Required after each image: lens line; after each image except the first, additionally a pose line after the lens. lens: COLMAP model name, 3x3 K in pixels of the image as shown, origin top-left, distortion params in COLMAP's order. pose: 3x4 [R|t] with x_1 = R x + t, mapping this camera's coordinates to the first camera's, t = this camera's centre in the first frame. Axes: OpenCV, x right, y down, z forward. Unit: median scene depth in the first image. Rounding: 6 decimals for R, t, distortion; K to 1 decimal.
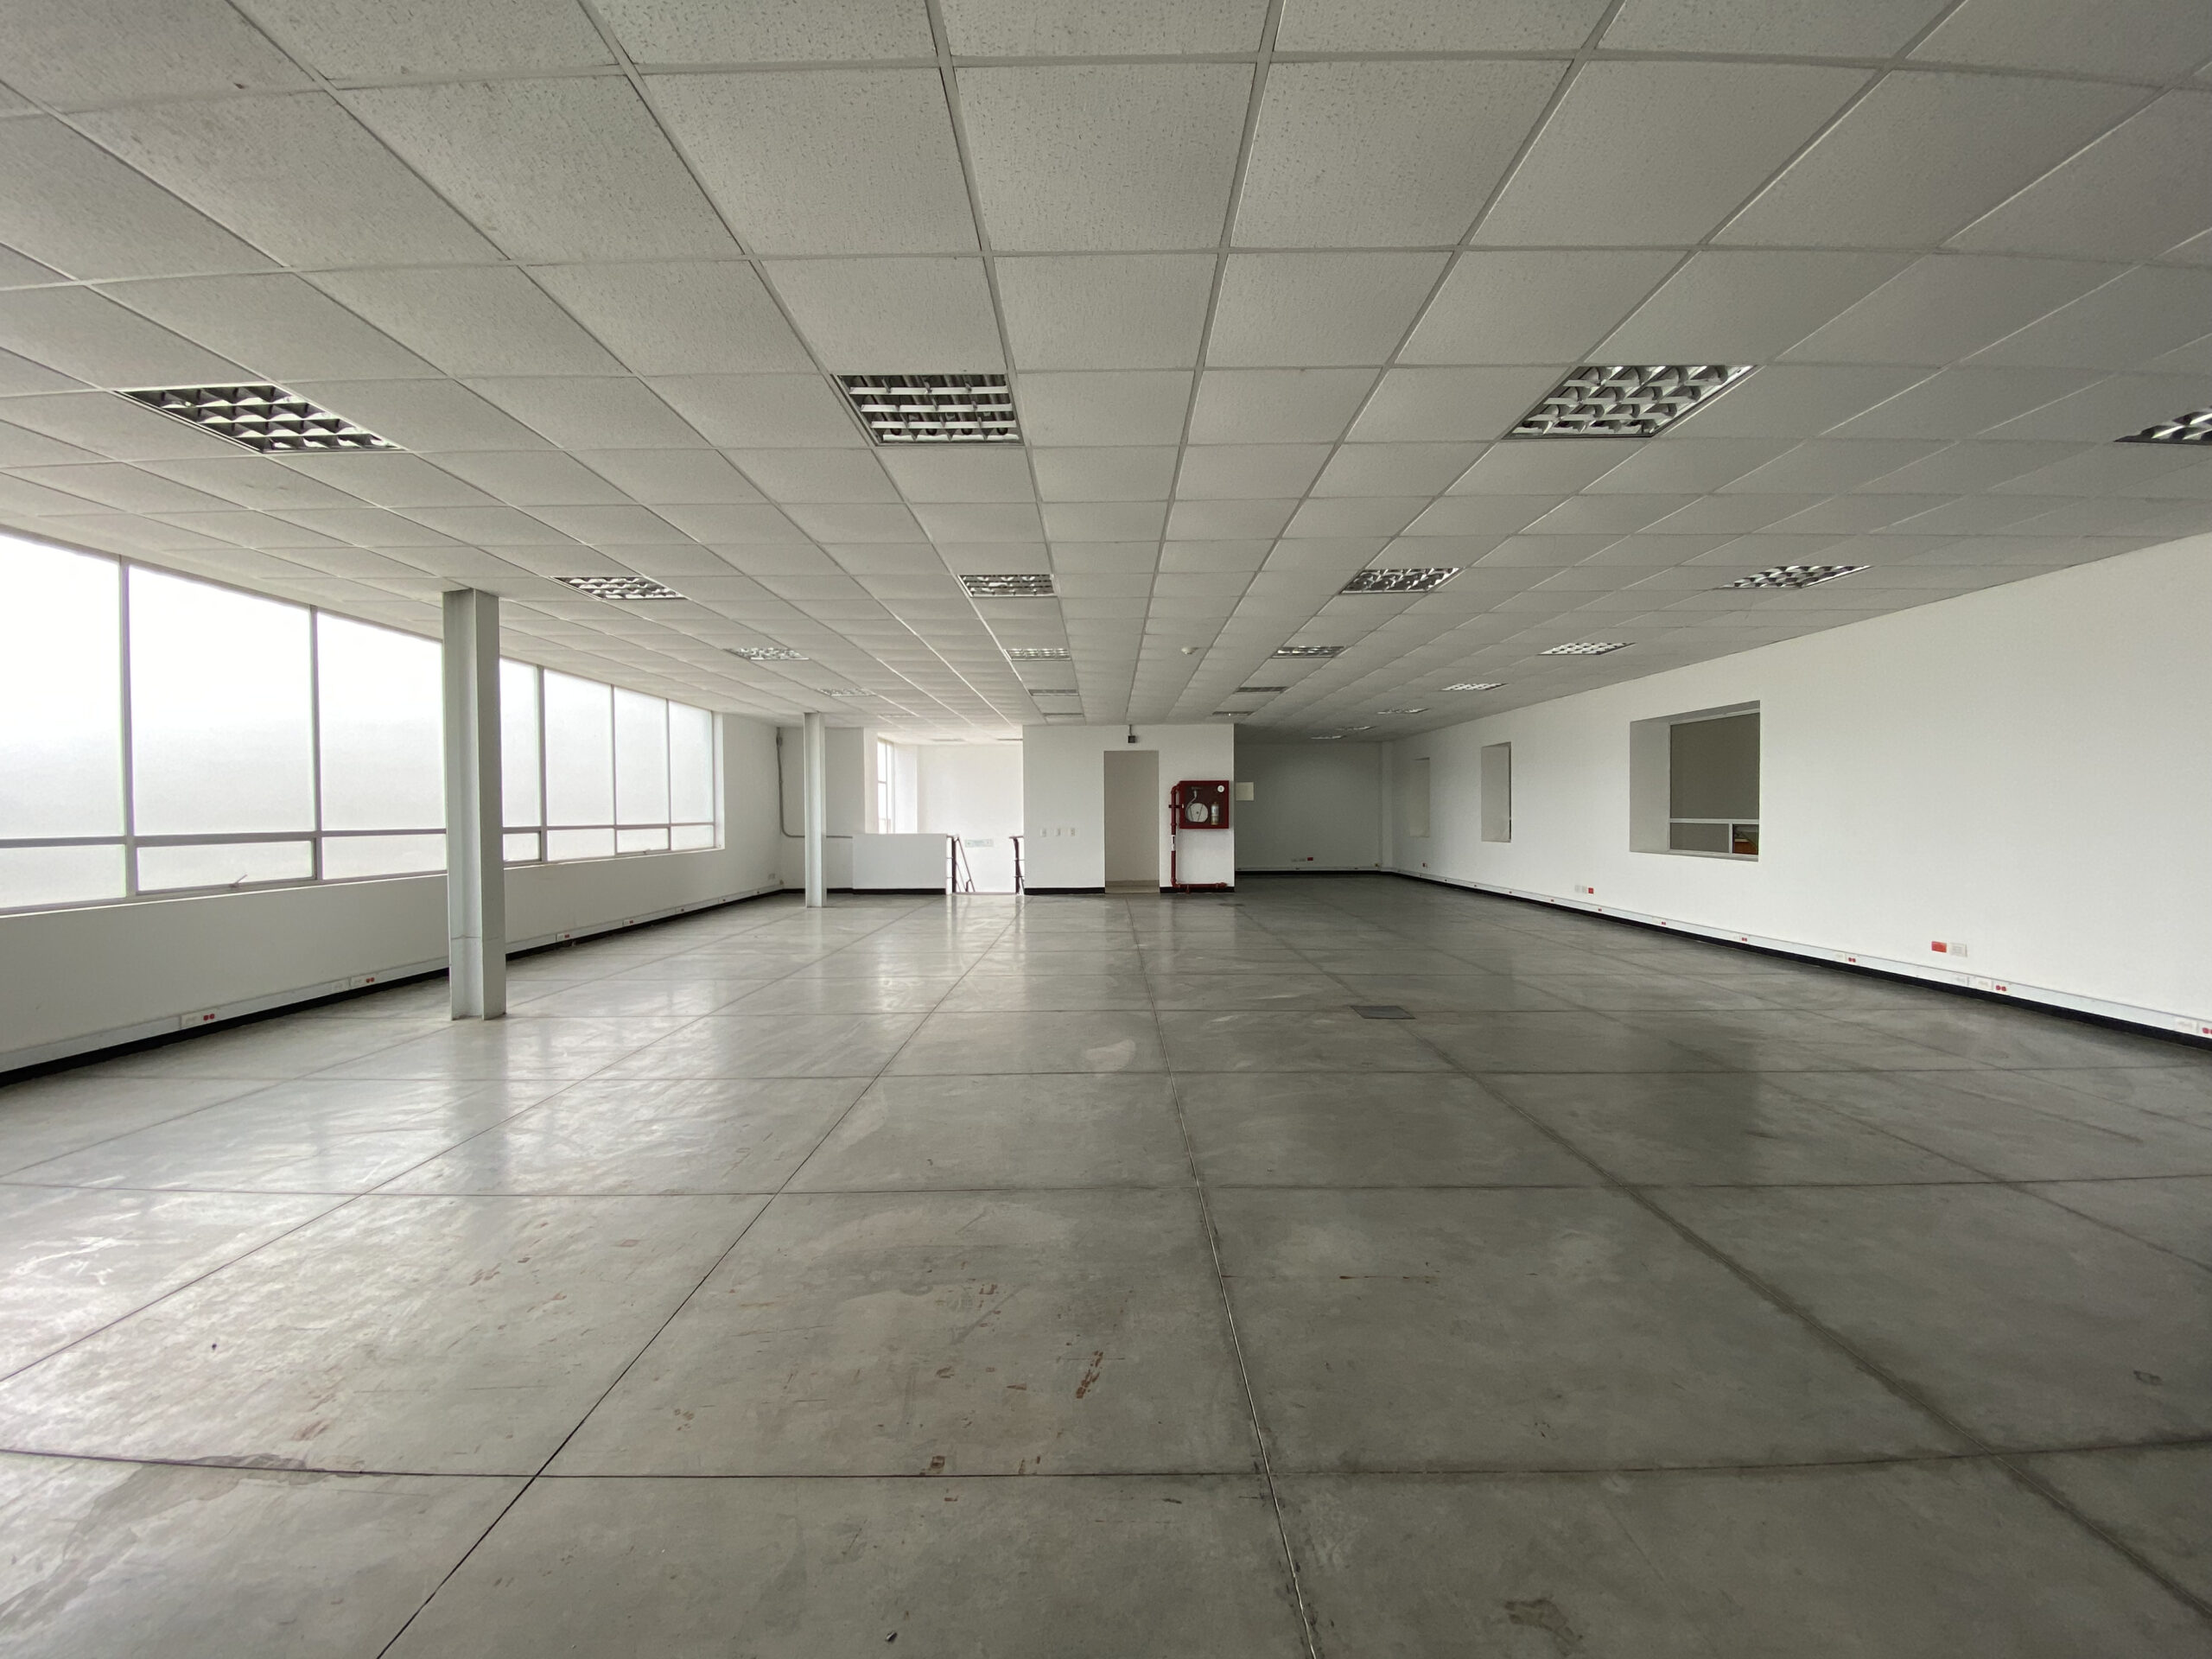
lens RADIAL K [[884.7, 0, 1106.0], [0, 884.7, 829.5], [0, 0, 1]] dist [0.000123, 0.000015]
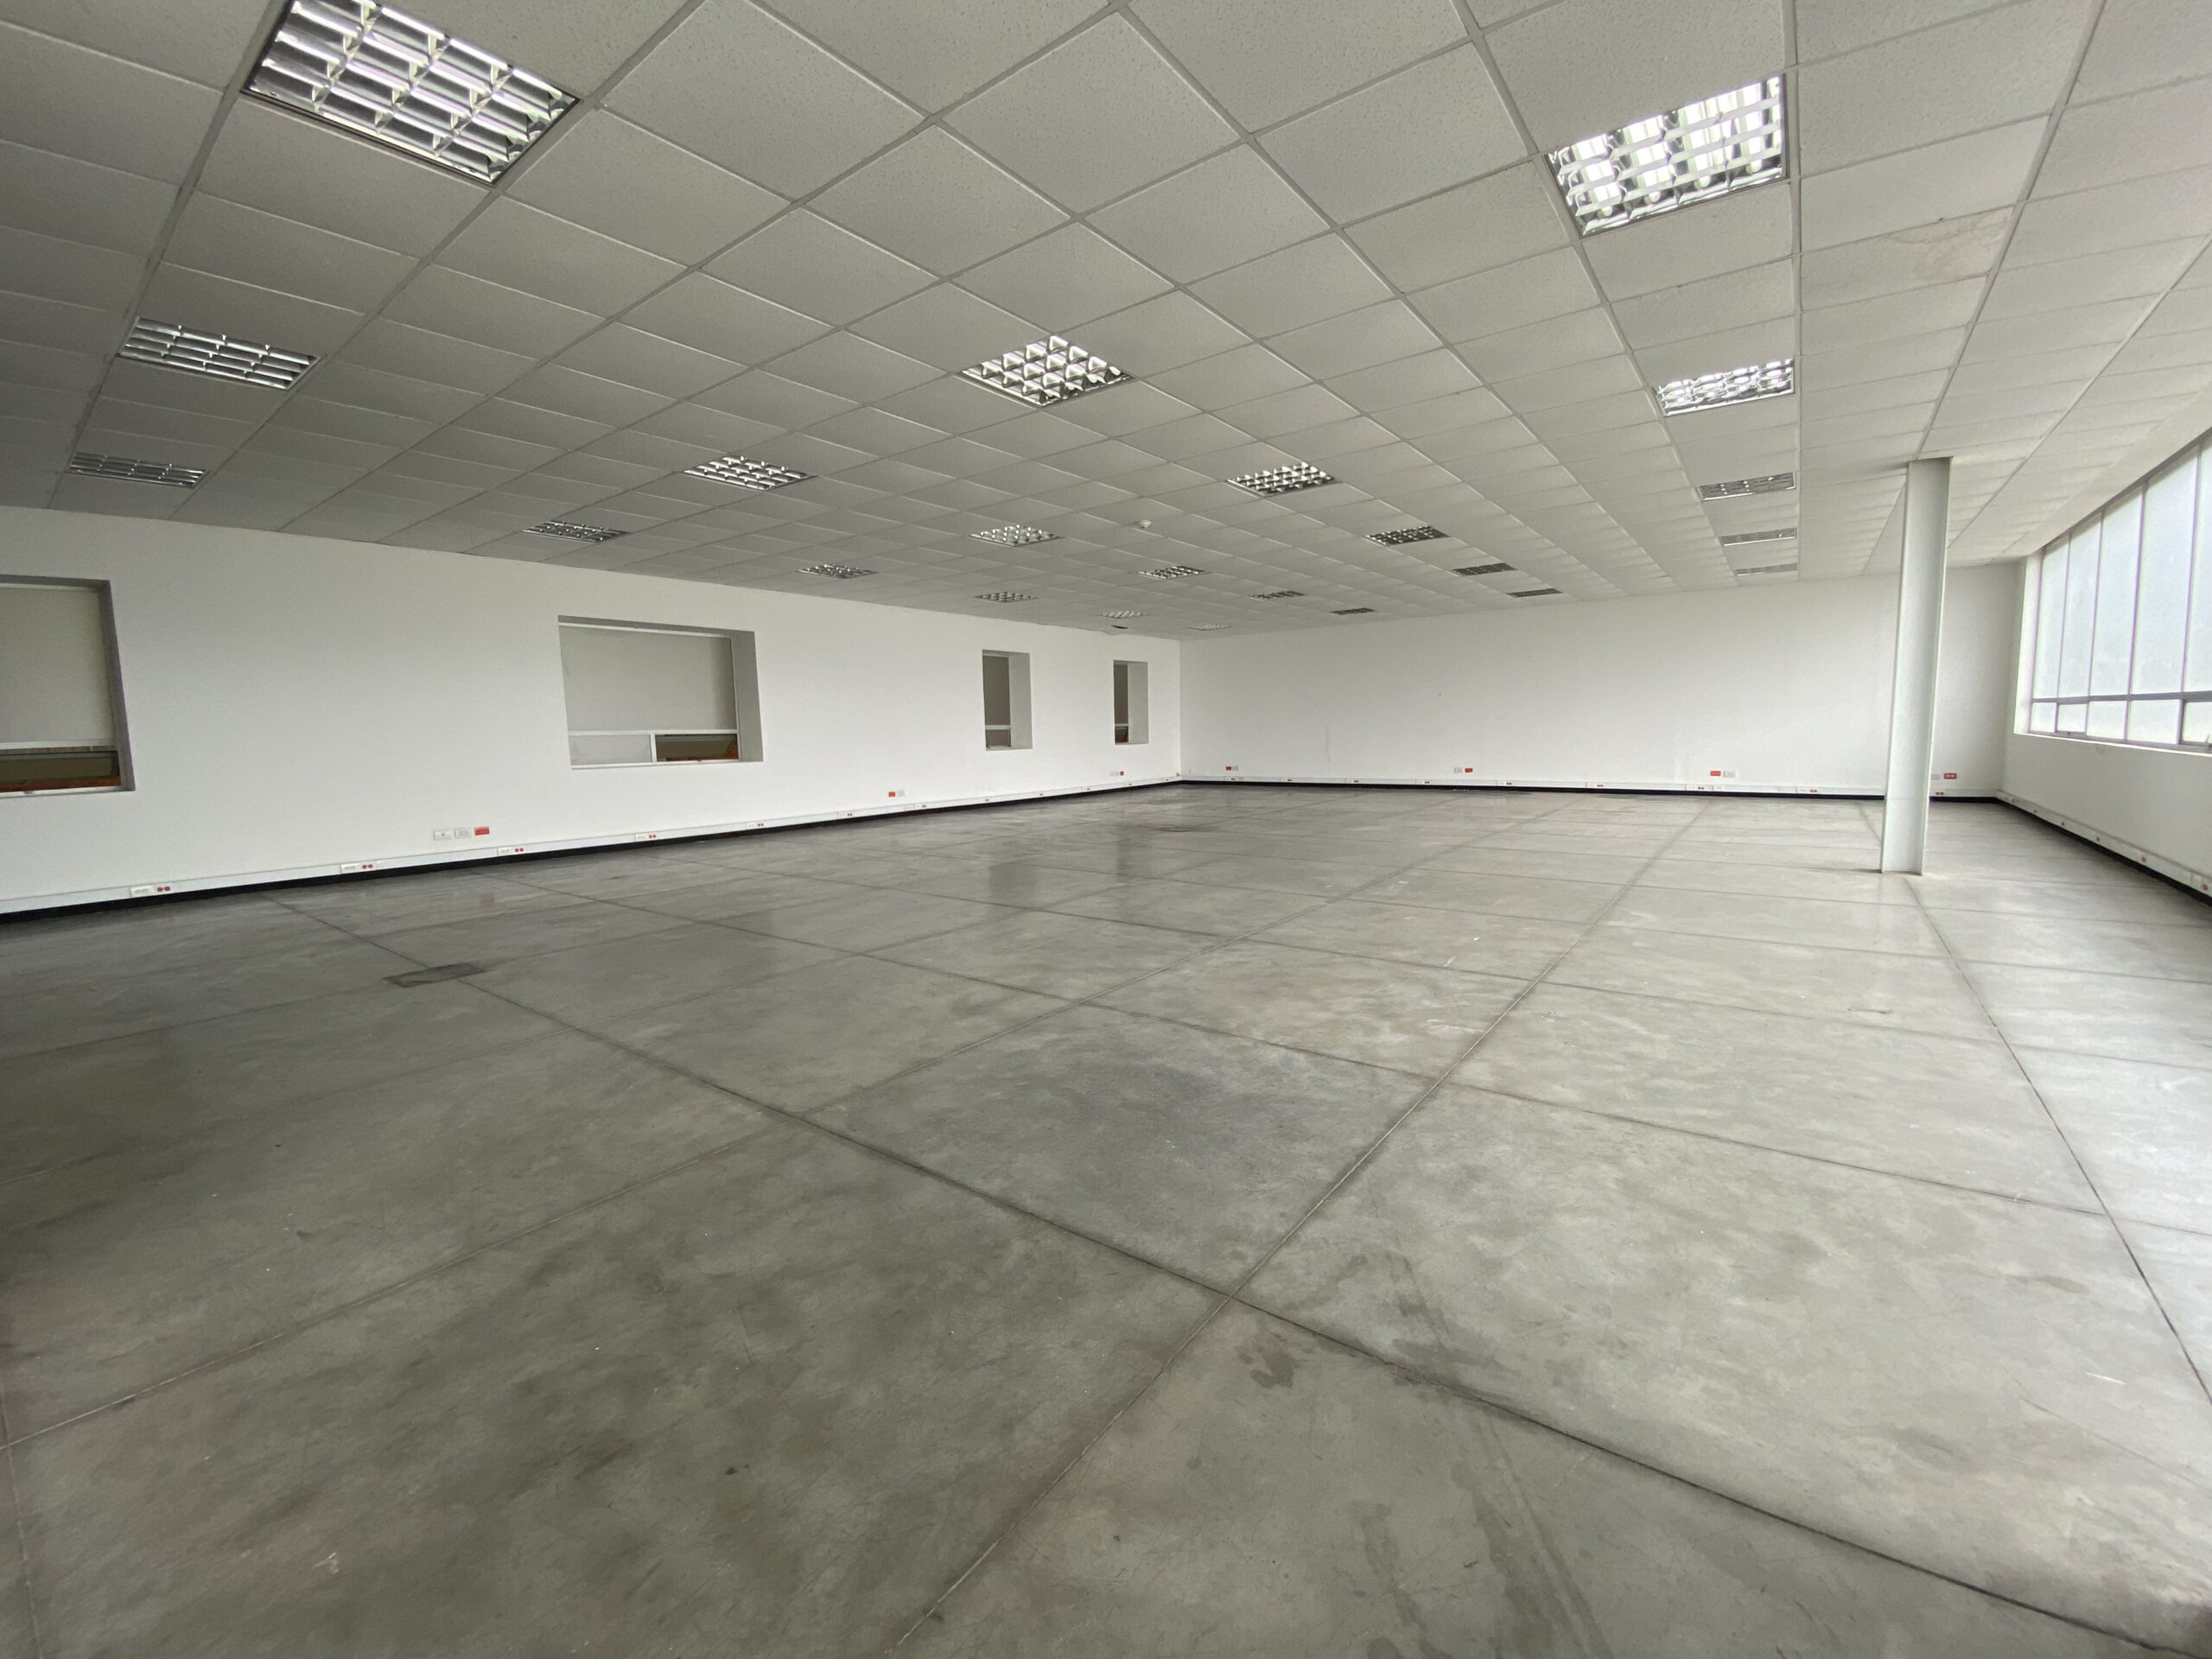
lens RADIAL K [[922.6, 0, 1106.0], [0, 922.6, 829.5], [0, 0, 1]] dist [-0.001058, -0.000130]
pose [[-0.798824, -0.044156, 0.599941, -0.532937], [0.036577, 0.991892, 0.121707, -0.009961], [-0.600451, 0.119167, -0.790732, 2.159385]]
